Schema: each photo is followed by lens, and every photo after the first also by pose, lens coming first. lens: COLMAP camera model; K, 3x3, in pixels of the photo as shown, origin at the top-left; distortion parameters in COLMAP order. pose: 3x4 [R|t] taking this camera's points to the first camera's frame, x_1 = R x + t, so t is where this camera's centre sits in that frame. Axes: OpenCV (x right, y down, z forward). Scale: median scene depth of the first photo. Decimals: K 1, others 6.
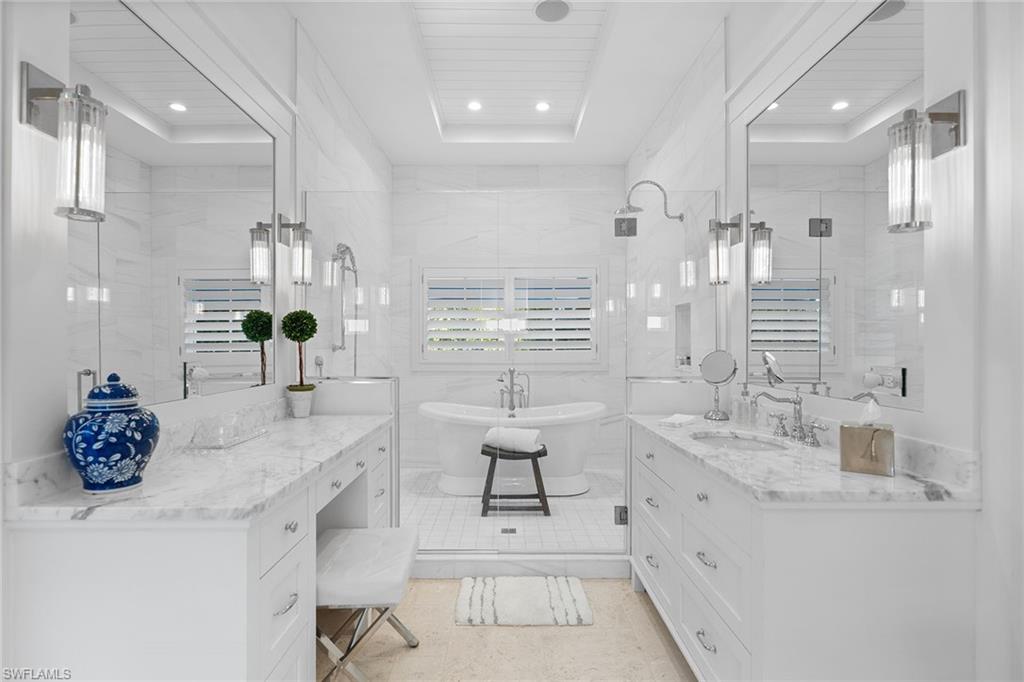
lens RADIAL K [[491.9, 0, 509.6], [0, 491.9, 343.0], [0, 0, 1]] dist [-0.002112, 0.000666]
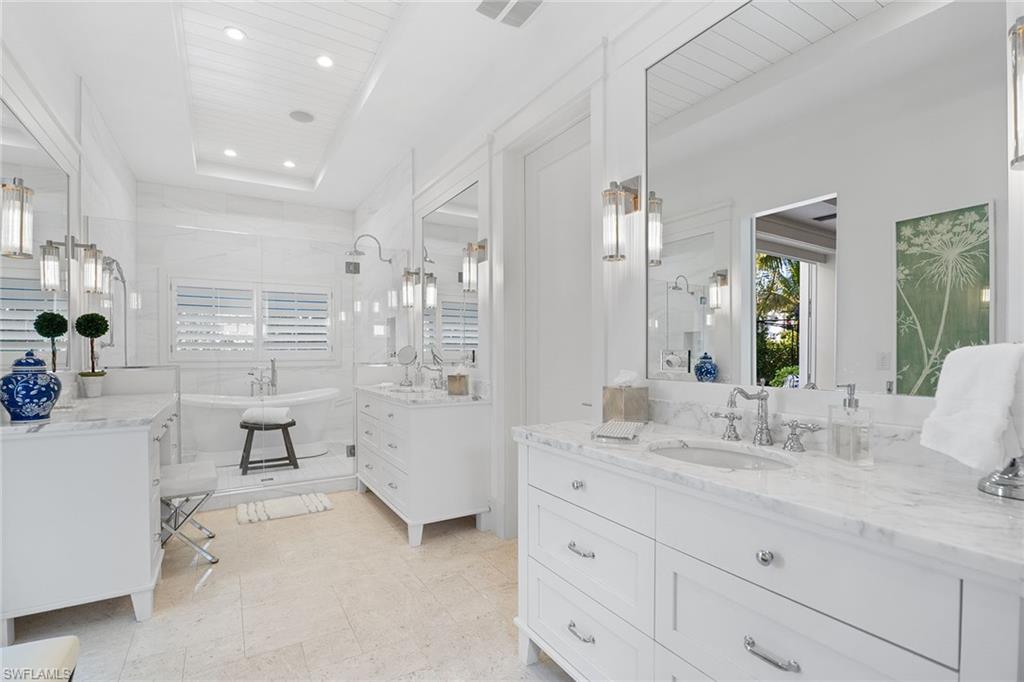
lens RADIAL K [[470.6, 0, 497.7], [0, 470.6, 358.0], [0, 0, 1]] dist [-0.003780, -0.001554]
pose [[0.867670, -0.008884, 0.497061, -0.119003], [0.001213, 0.999875, 0.015753, 0.031684], [-0.497139, -0.013065, 0.867572, -0.574158]]
